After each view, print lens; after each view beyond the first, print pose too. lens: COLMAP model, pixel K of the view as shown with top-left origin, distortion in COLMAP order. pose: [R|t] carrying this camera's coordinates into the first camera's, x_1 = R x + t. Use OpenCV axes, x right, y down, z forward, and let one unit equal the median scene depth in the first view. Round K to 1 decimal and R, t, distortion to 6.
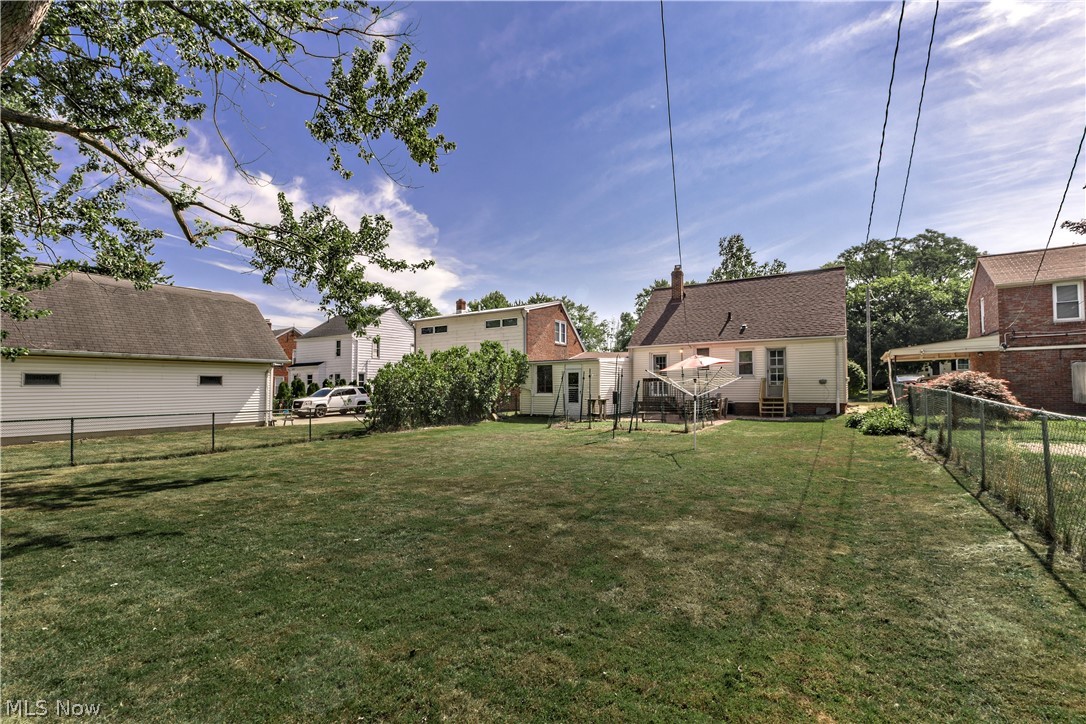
lens RADIAL K [[500.2, 0, 540.6], [0, 500.2, 386.8], [0, 0, 1]] dist [0.000932, 0.000338]
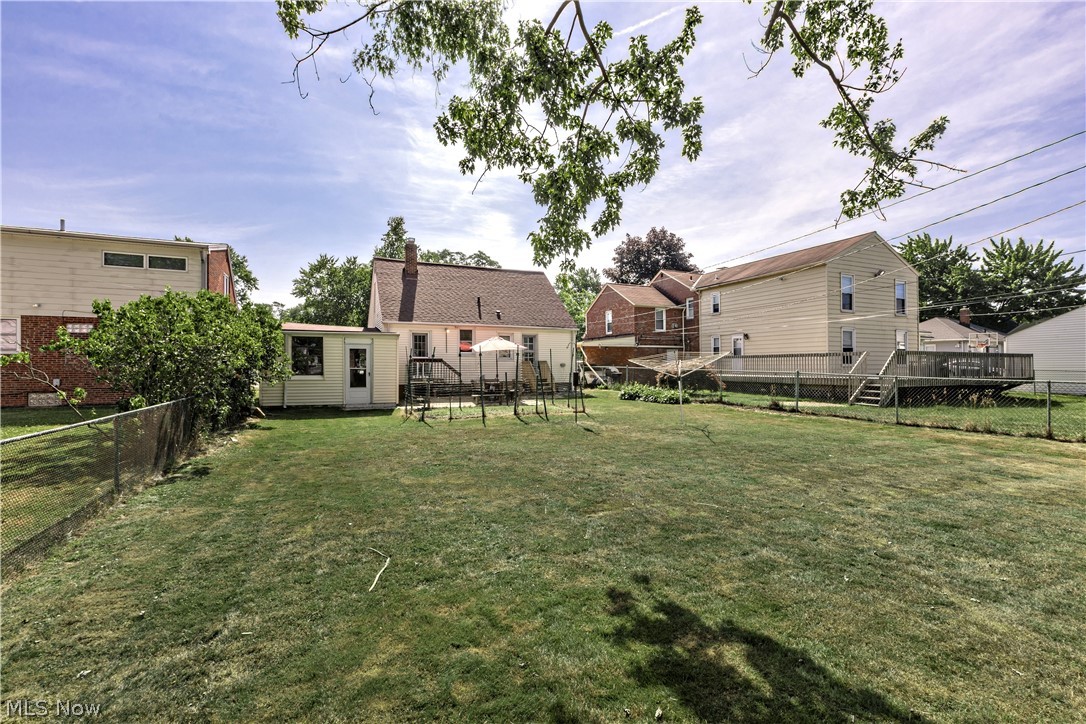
lens RADIAL K [[489.2, 0, 543.0], [0, 489.2, 362.0], [0, 0, 1]] dist [0.001356, 0.000180]
pose [[0.530219, 0.020715, 0.847607, -0.395949], [-0.002894, 0.999740, -0.022623, 0.008085], [-0.847856, 0.009542, 0.530141, 0.337494]]
